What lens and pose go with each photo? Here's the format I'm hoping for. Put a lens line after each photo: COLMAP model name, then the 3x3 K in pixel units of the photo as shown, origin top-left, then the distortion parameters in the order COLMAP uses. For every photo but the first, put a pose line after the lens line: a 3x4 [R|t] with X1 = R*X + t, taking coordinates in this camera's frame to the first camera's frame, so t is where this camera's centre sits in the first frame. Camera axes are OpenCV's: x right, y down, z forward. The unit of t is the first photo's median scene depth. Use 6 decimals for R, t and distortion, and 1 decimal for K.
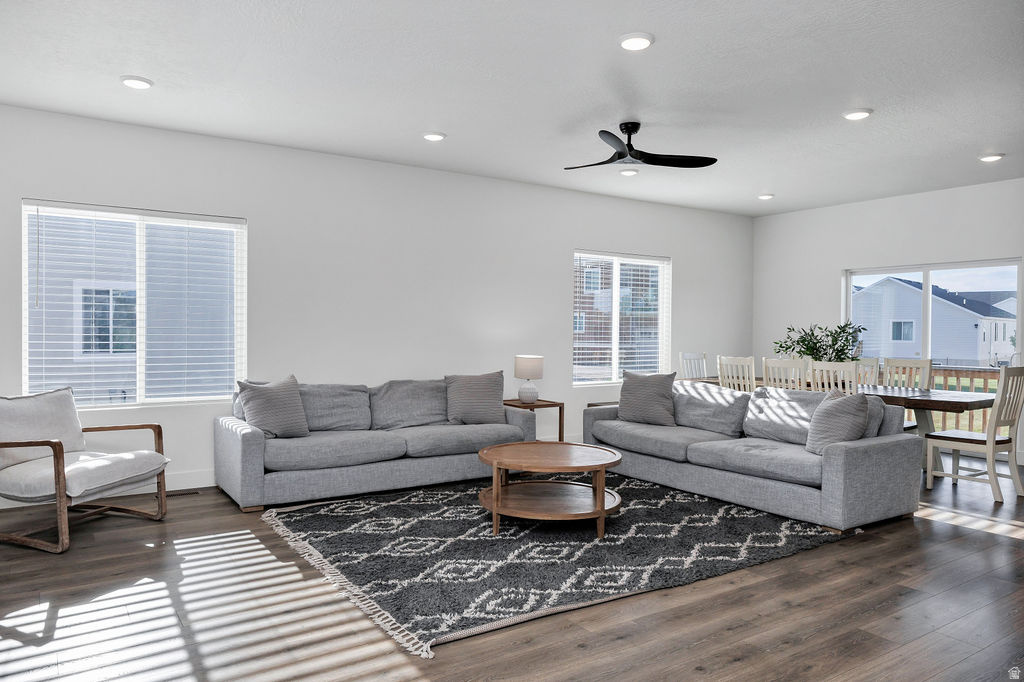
lens RADIAL K [[710.2, 0, 512.5], [0, 710.2, 343.4], [0, 0, 1]] dist [-0.008193, -0.007633]
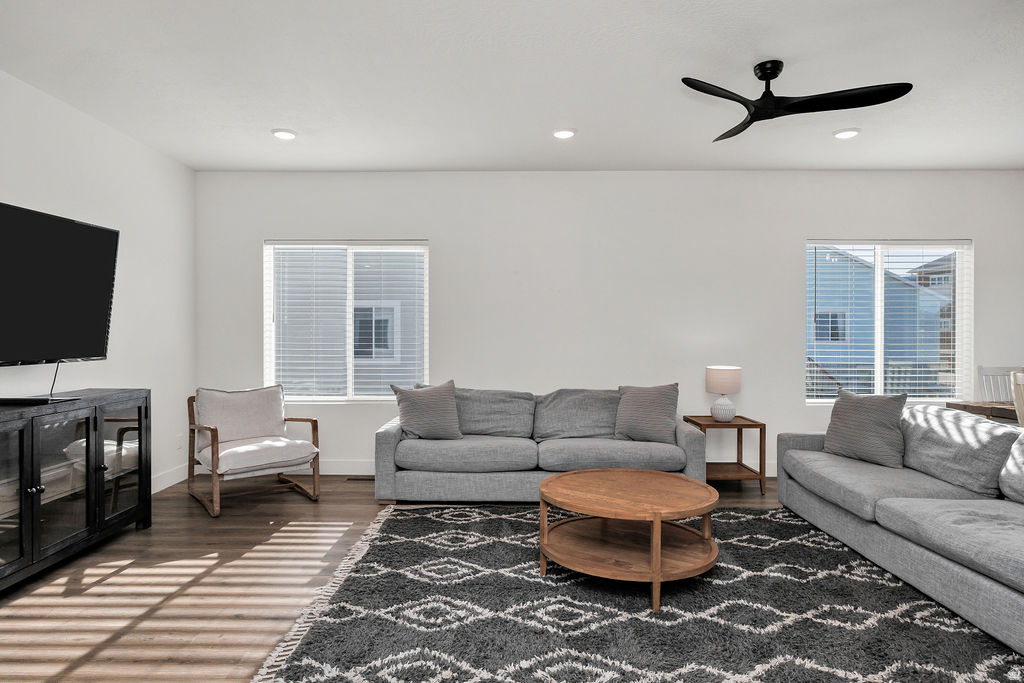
lens RADIAL K [[611.4, 0, 510.7], [0, 611.4, 337.8], [0, 0, 1]] dist [0.000820, -0.006112]
pose [[0.819889, -0.007015, -0.572479, 0.329331], [-0.005682, 0.999776, -0.020388, -0.002252], [0.572494, 0.019969, 0.819666, 0.326186]]
